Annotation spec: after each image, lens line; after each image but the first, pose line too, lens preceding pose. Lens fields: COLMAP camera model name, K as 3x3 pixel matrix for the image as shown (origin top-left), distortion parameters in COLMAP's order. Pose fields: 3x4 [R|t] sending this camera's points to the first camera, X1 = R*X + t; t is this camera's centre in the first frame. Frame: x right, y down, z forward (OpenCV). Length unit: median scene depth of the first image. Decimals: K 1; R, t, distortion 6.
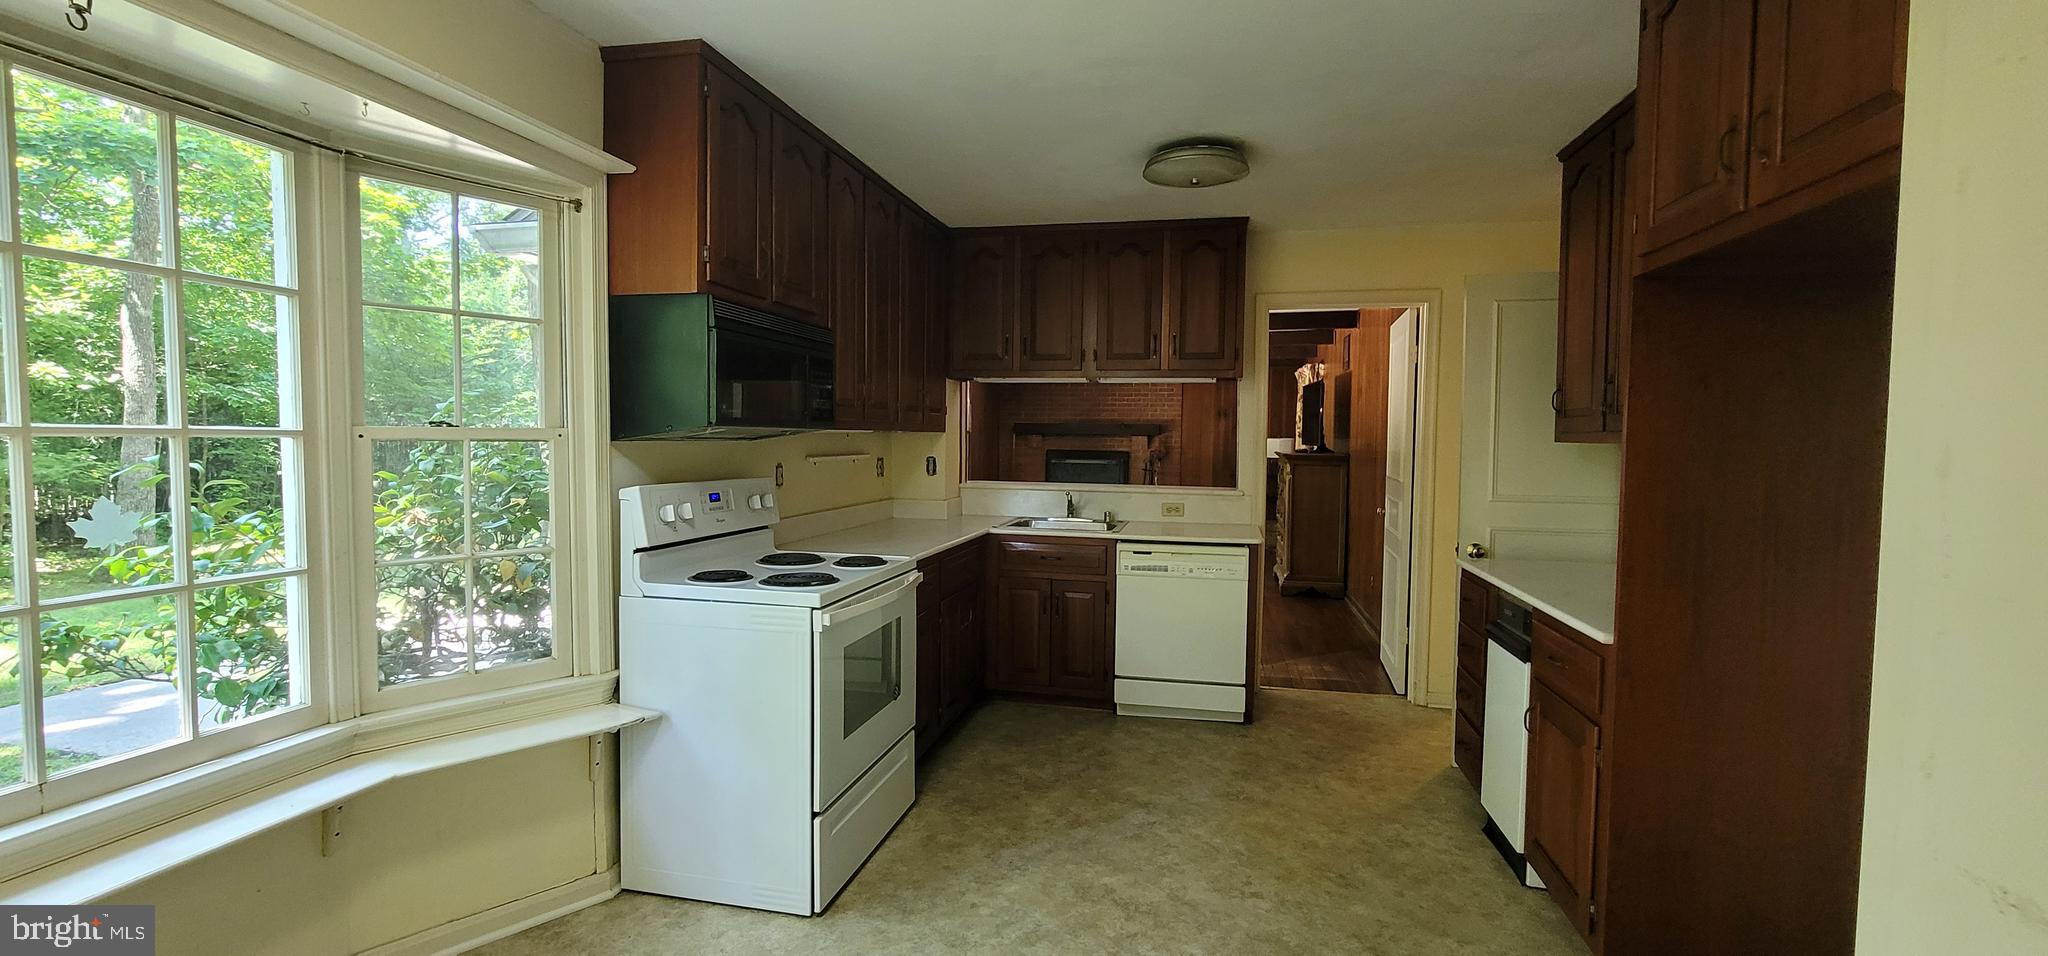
lens RADIAL K [[837.4, 0, 1024.9], [0, 837.4, 475.5], [0, 0, 1]] dist [-0.000587, 0.000854]
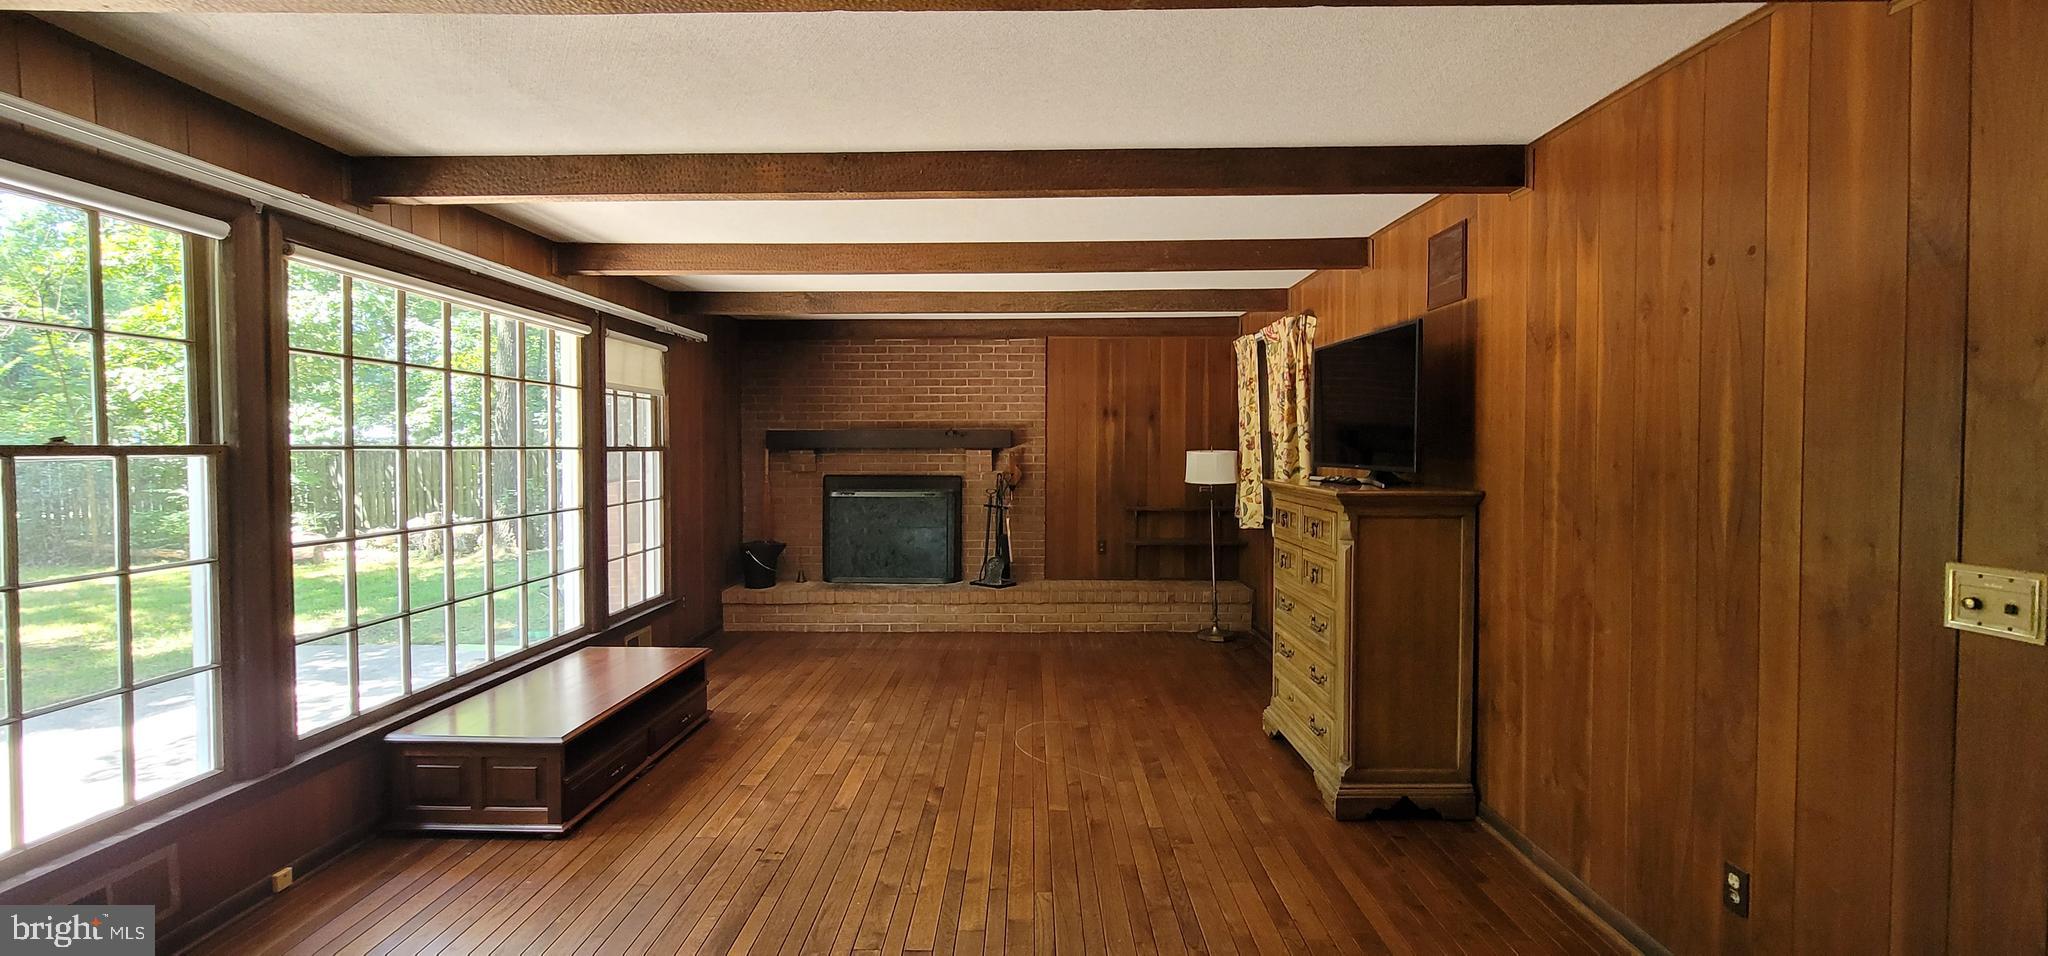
lens RADIAL K [[837.4, 0, 1020.5], [0, 837.4, 472.3], [0, 0, 1]] dist [-0.000587, 0.000854]
pose [[0.977347, -0.020714, 0.210625, 0.039518], [0.023781, 0.999645, -0.012039, -0.023345], [-0.210301, 0.016775, 0.977493, 0.408405]]
